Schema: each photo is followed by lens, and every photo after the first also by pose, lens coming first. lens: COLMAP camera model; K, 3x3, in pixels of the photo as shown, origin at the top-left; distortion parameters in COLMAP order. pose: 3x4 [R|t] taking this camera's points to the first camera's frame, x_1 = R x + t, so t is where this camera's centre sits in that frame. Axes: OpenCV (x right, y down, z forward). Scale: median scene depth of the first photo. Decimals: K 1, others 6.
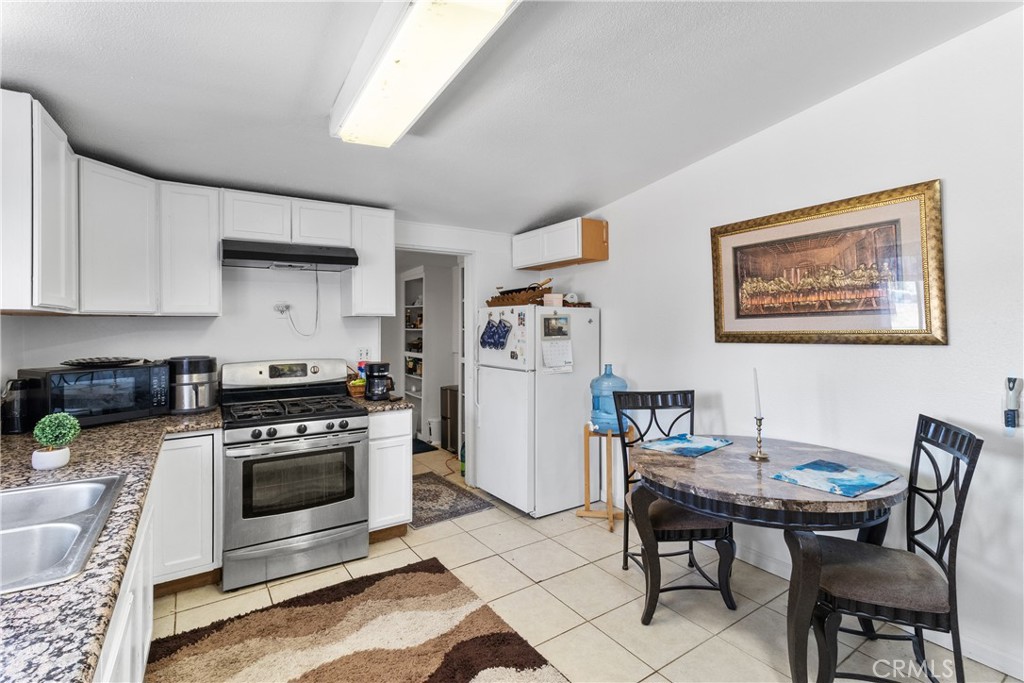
lens RADIAL K [[476.4, 0, 518.1], [0, 476.4, 335.1], [0, 0, 1]] dist [0.001355, 0.000495]
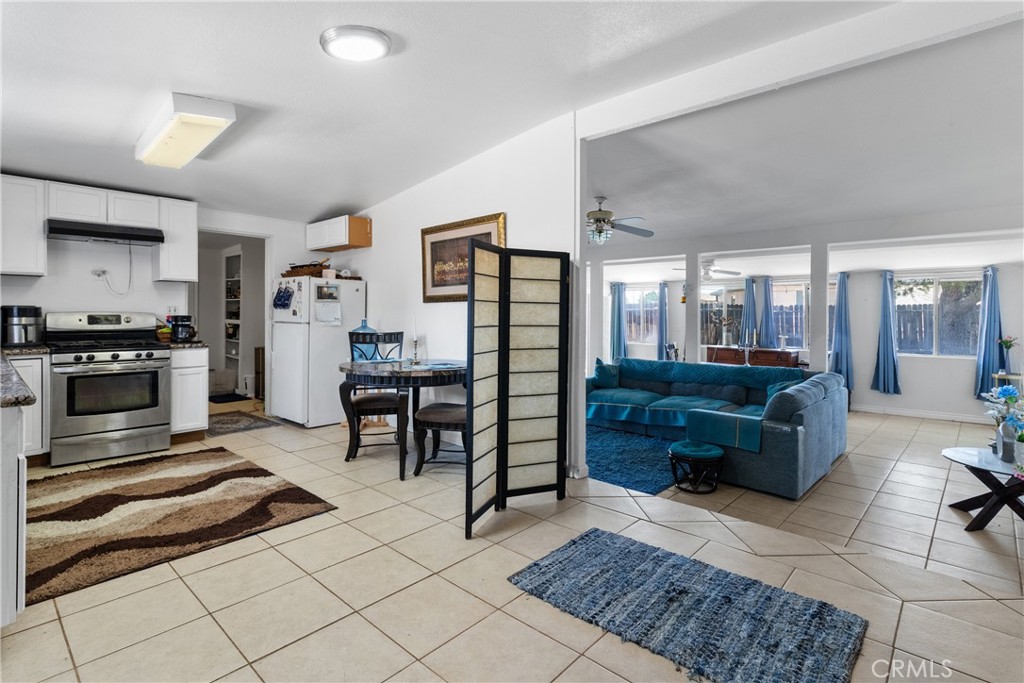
lens RADIAL K [[494.2, 0, 509.7], [0, 494.2, 327.0], [0, 0, 1]] dist [0.001015, 0.001390]
pose [[0.972754, 0.006296, 0.231753, 0.298441], [-0.008608, 0.999923, 0.008966, 0.073660], [-0.231679, -0.010716, 0.972733, -0.606057]]
